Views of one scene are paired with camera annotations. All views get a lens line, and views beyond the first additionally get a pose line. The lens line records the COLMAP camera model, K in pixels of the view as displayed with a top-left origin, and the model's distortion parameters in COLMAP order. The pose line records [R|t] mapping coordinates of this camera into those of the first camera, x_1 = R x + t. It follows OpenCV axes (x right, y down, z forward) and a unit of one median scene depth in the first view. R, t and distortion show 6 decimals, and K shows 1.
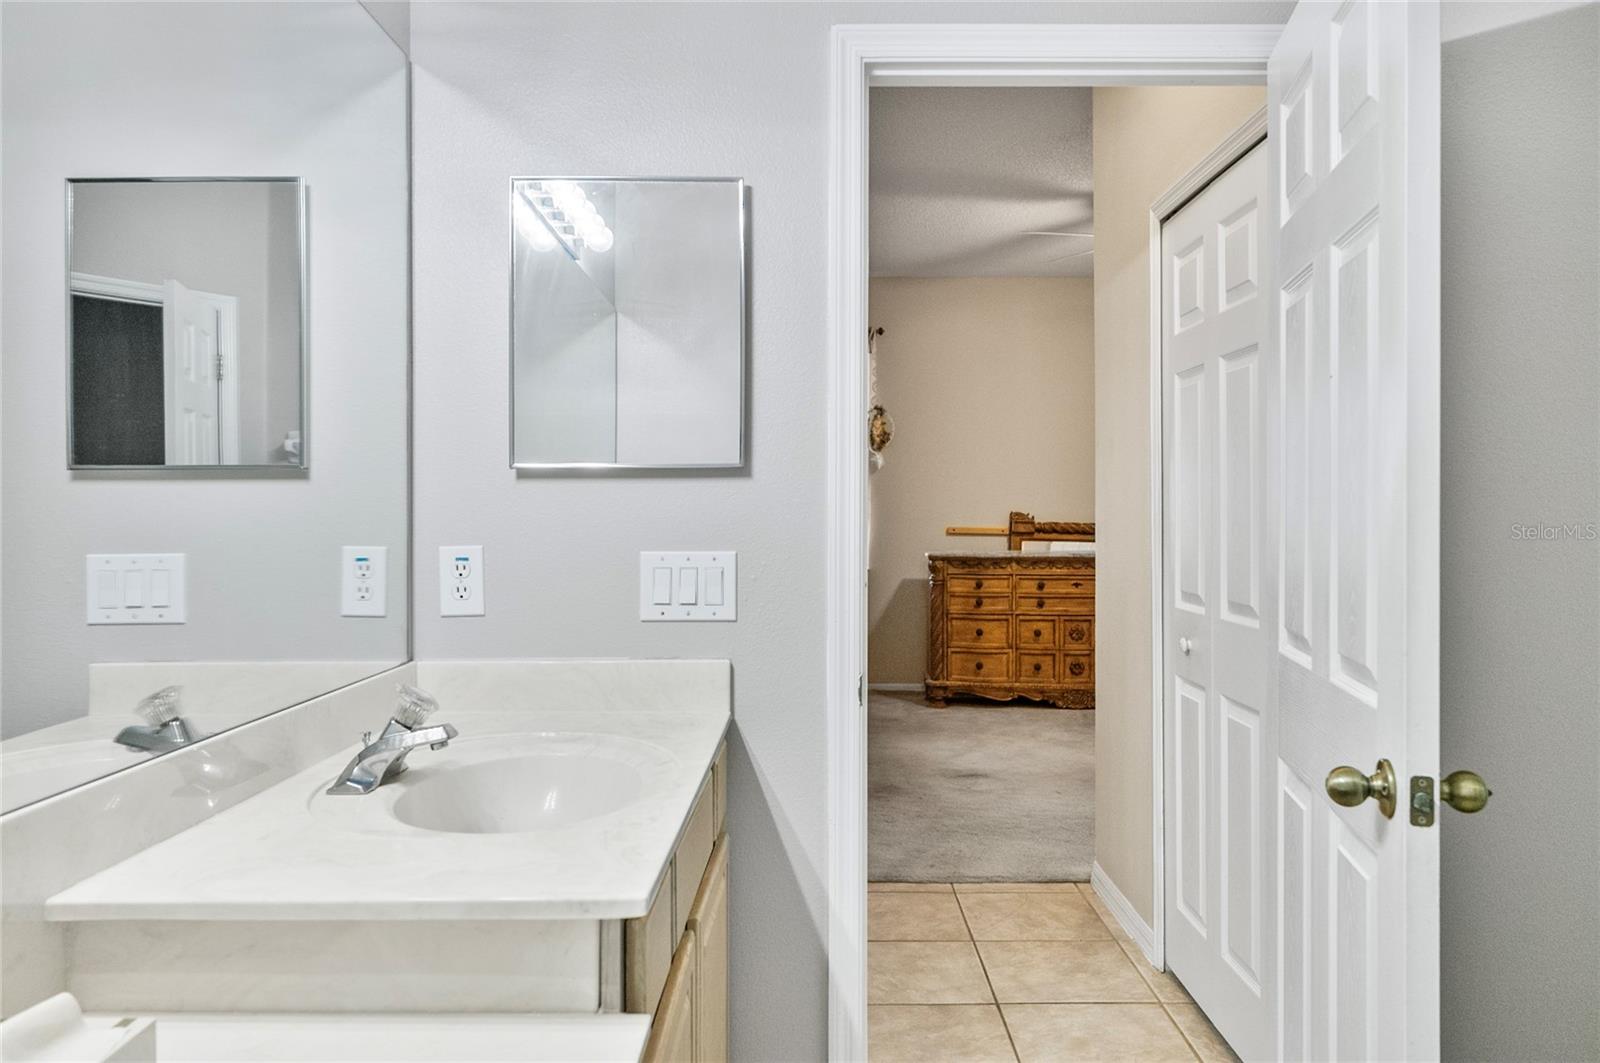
lens RADIAL K [[1060.7, 0, 834.1], [0, 1060.7, 502.4], [0, 0, 1]] dist [-0.000952, 0.000040]
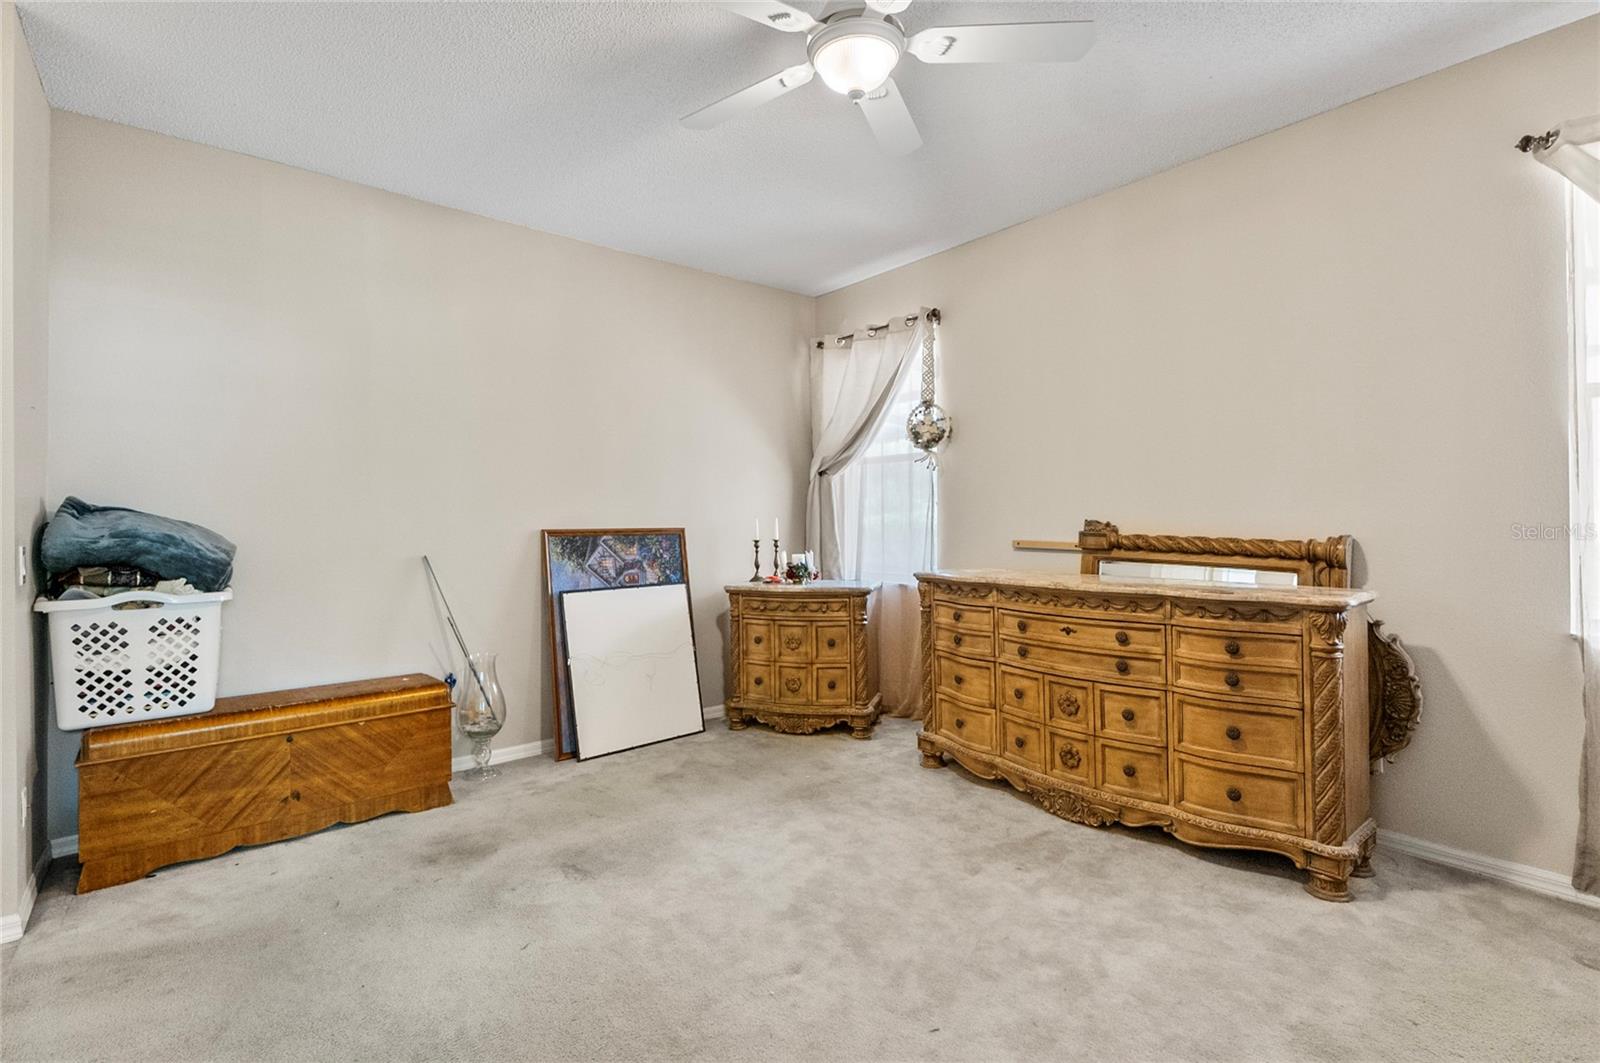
lens RADIAL K [[738.7, 0, 801.3], [0, 738.7, 514.7], [0, 0, 1]] dist [0.000582, 0.000646]
pose [[0.627830, -0.014956, -0.778207, 0.478941], [0.014349, 0.999868, -0.007640, 0.007016], [0.778218, -0.006370, 0.627962, 0.580825]]
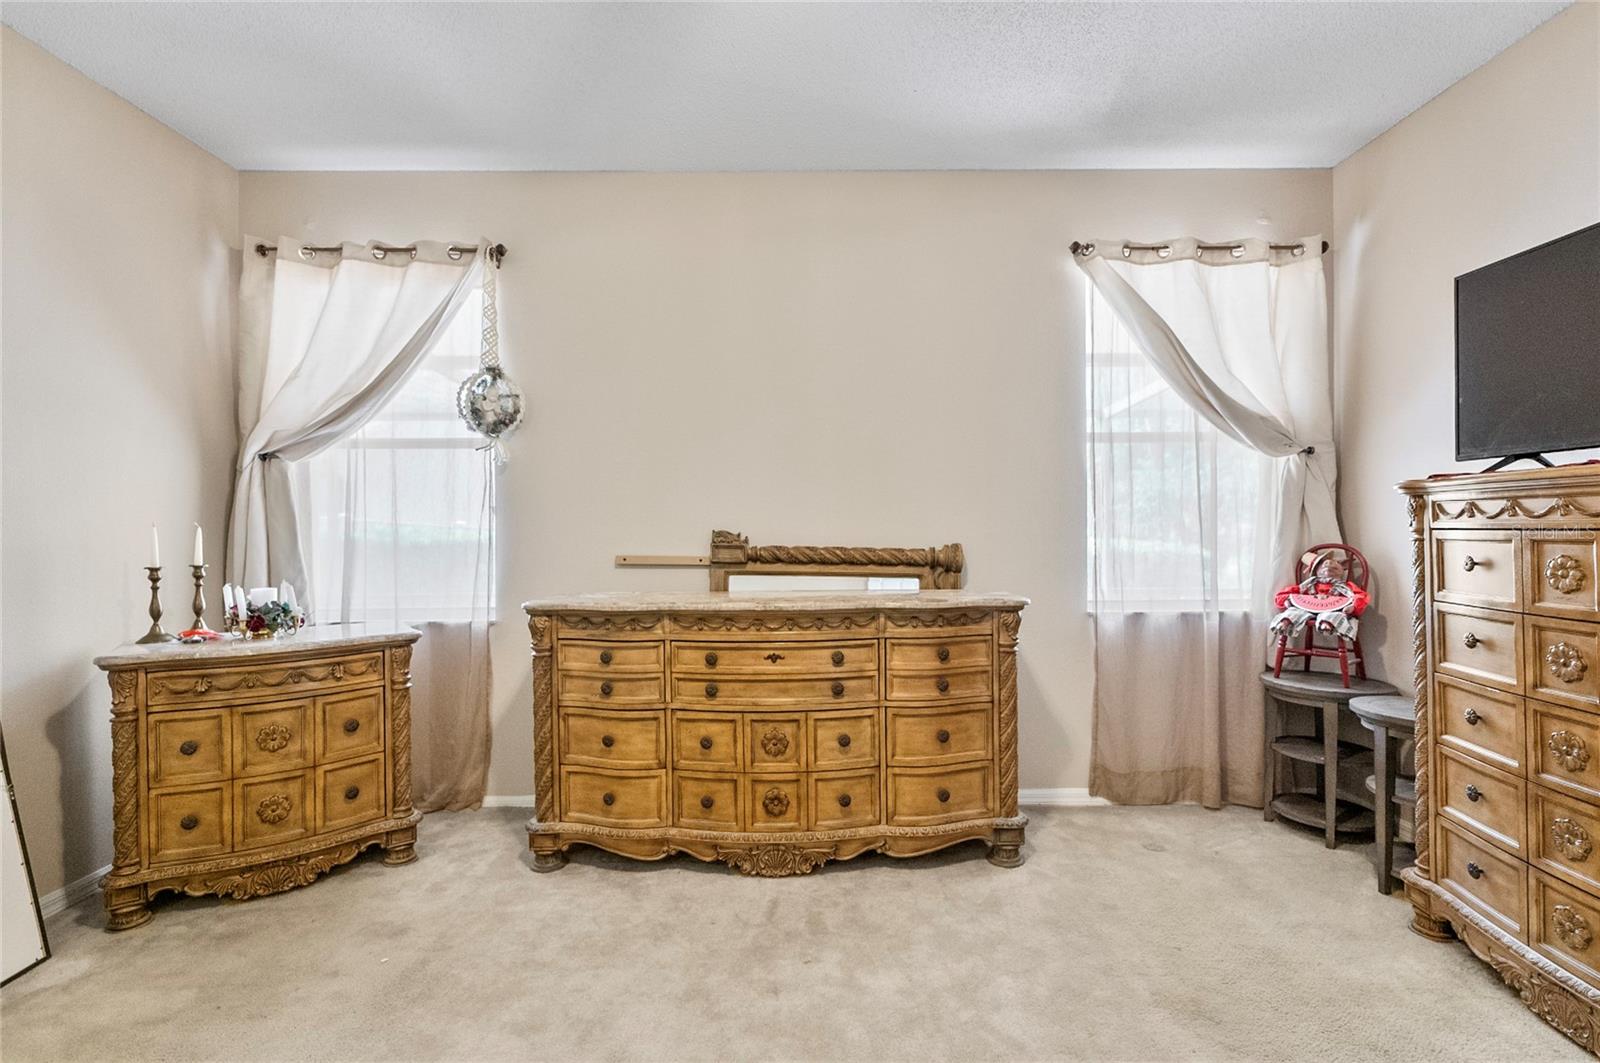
lens RADIAL K [[738.7, 0, 809.6], [0, 738.7, 530.4], [0, 0, 1]] dist [0.000582, 0.000646]
pose [[0.999936, -0.011295, -0.001108, 0.247385], [0.011301, 0.999919, 0.005787, 0.007429], [0.001042, -0.005799, 0.999983, 0.600837]]
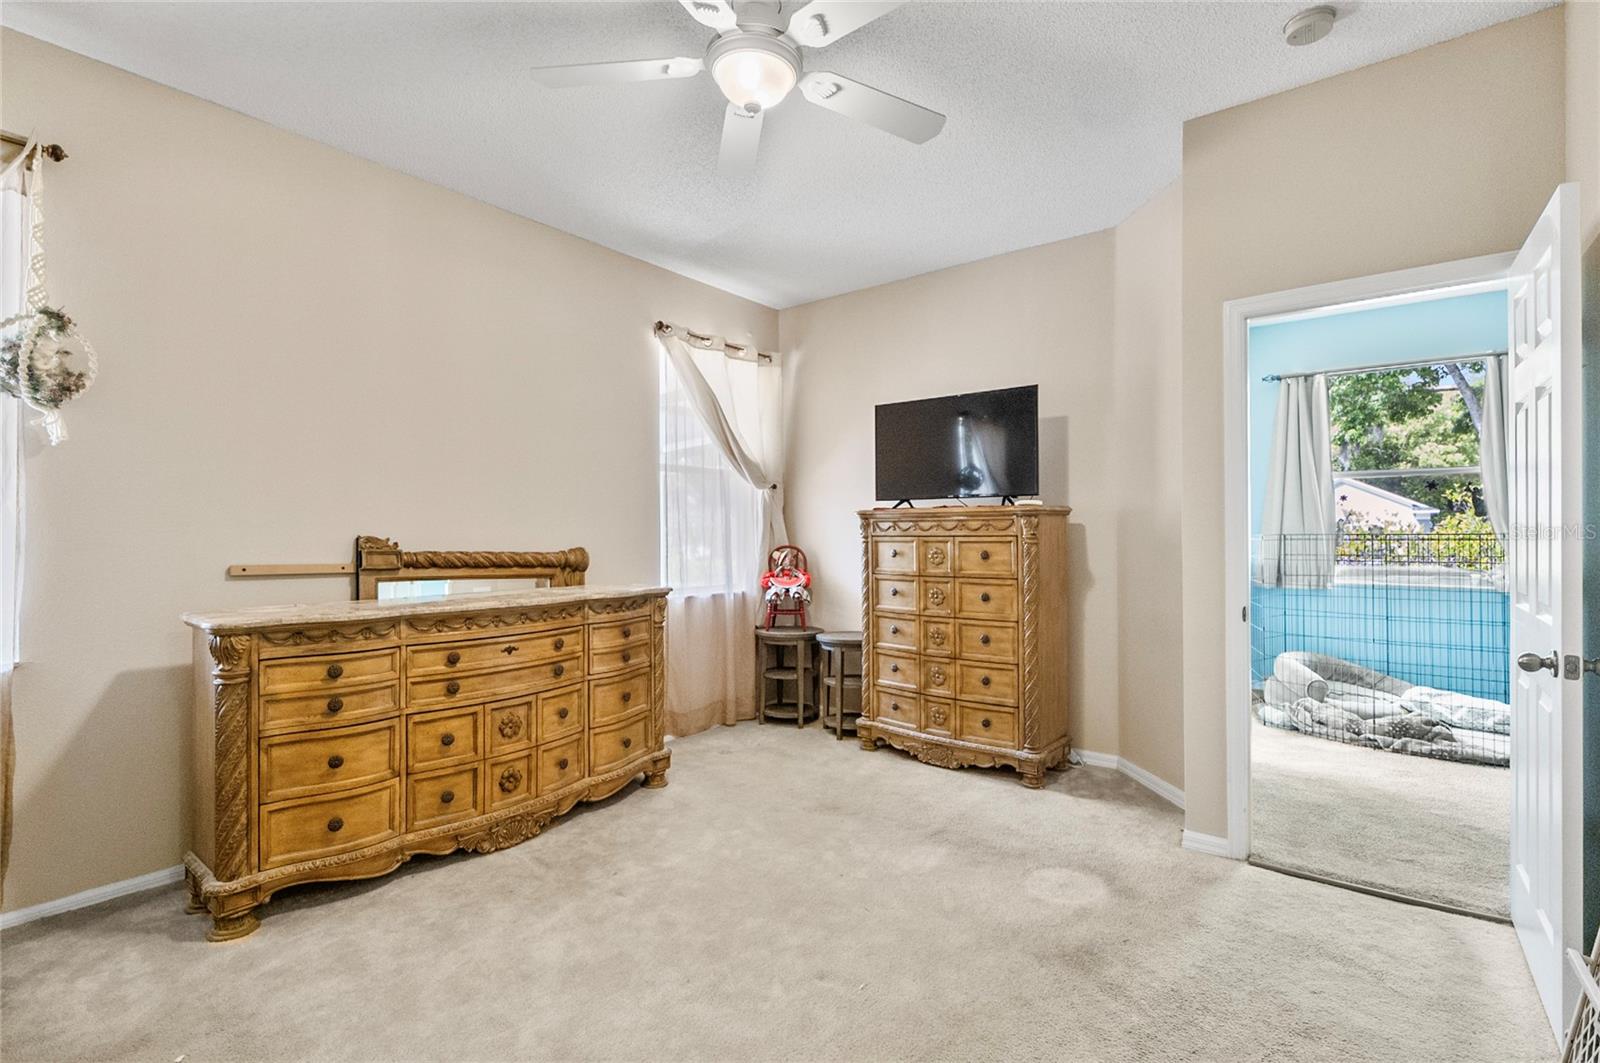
lens RADIAL K [[738.7, 0, 801.1], [0, 738.7, 530.4], [0, 0, 1]] dist [0.000582, 0.000646]
pose [[0.624338, -0.002193, 0.781151, -0.006589], [0.001971, 0.999997, 0.001232, 0.006141], [-0.781152, 0.000771, 0.624341, 0.585007]]
